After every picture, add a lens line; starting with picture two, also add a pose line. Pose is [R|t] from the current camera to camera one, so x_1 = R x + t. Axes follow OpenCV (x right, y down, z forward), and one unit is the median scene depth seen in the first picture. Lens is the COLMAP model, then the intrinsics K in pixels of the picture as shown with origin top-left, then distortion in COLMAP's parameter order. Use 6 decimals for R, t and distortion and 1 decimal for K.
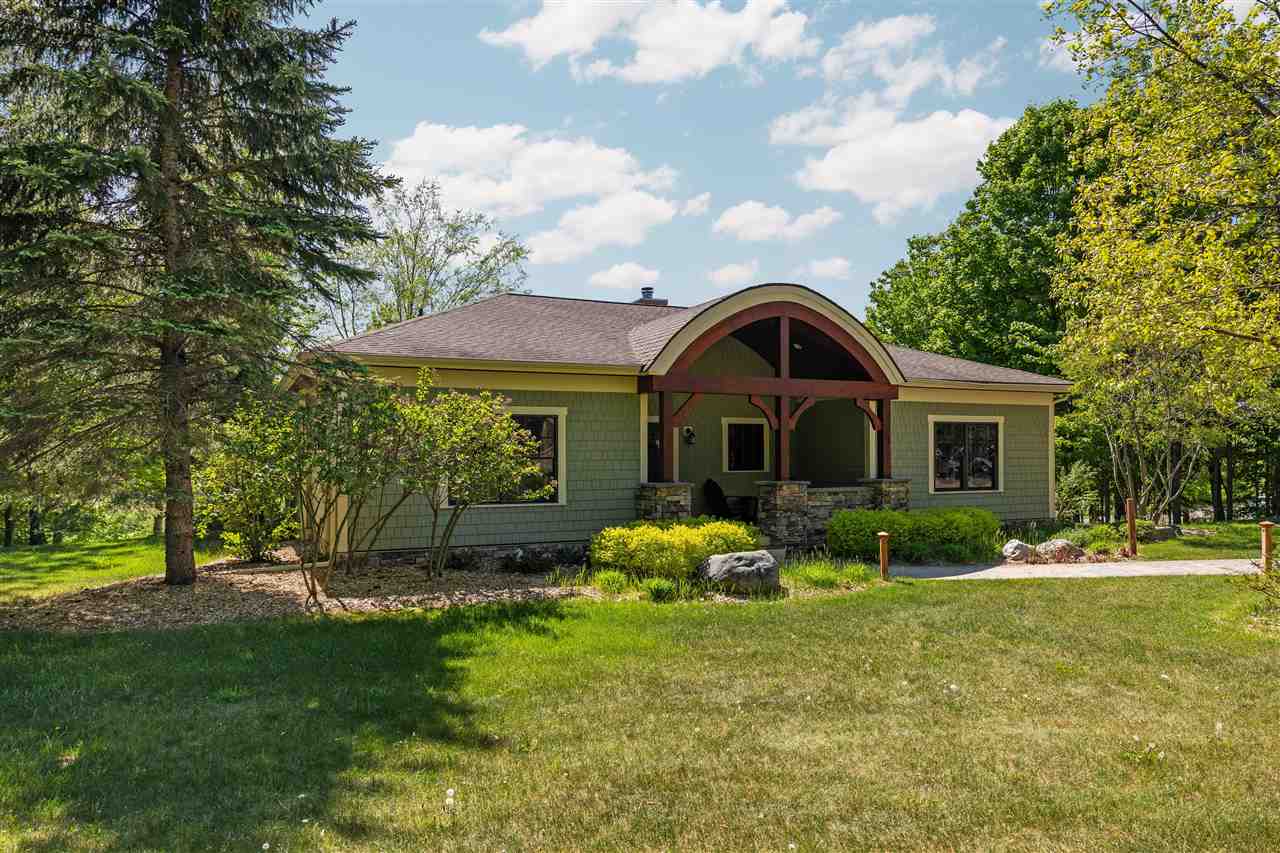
lens RADIAL K [[863.7, 0, 641.2], [0, 863.7, 455.4], [0, 0, 1]] dist [-0.003758, -0.000188]
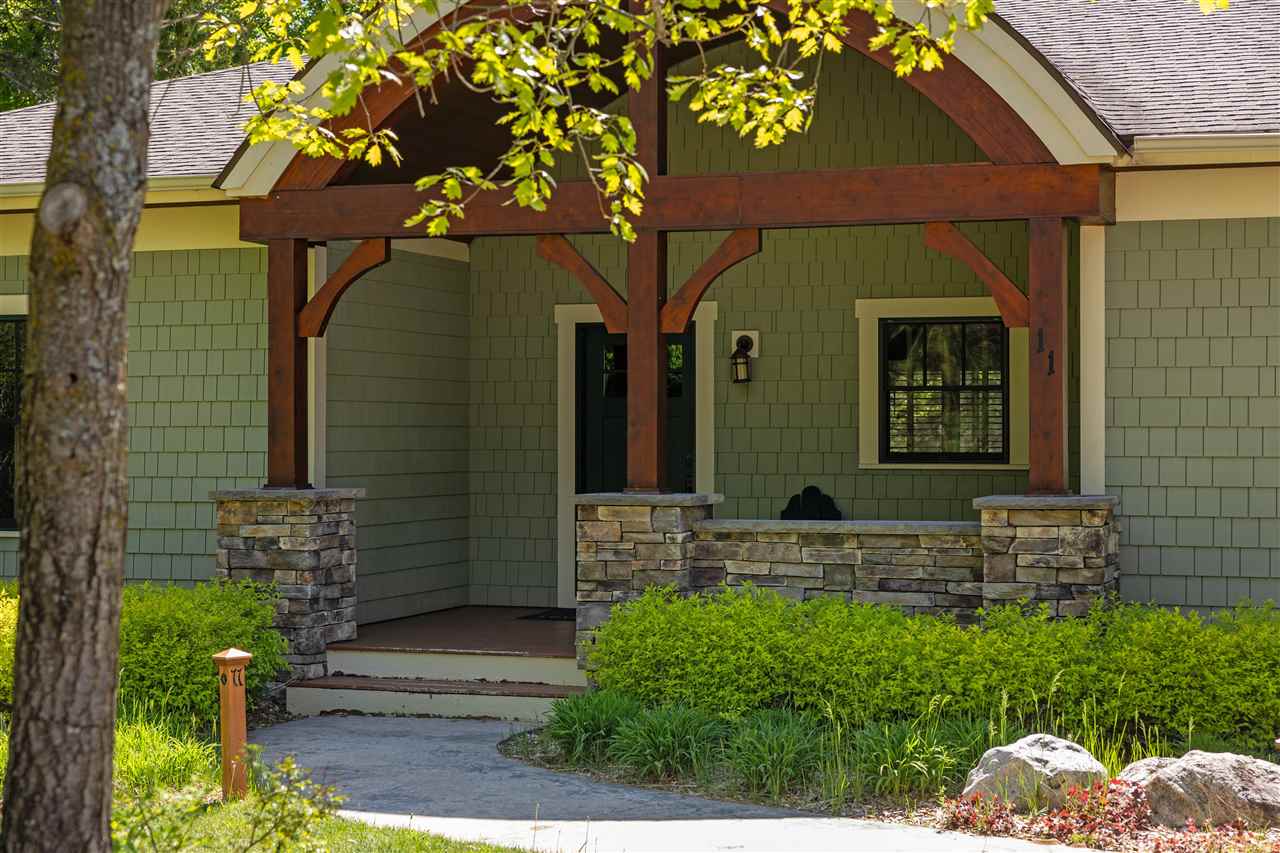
lens RADIAL K [[2335.8, 0, 640.0], [0, 2335.8, 426.5], [0, 0, 1]] dist [0.078348, 0.059328]
pose [[0.712421, 0.003036, -0.701746, 1.202377], [-0.003293, 0.999994, 0.000984, 0.005778], [0.701744, 0.001610, 0.712427, 0.578802]]
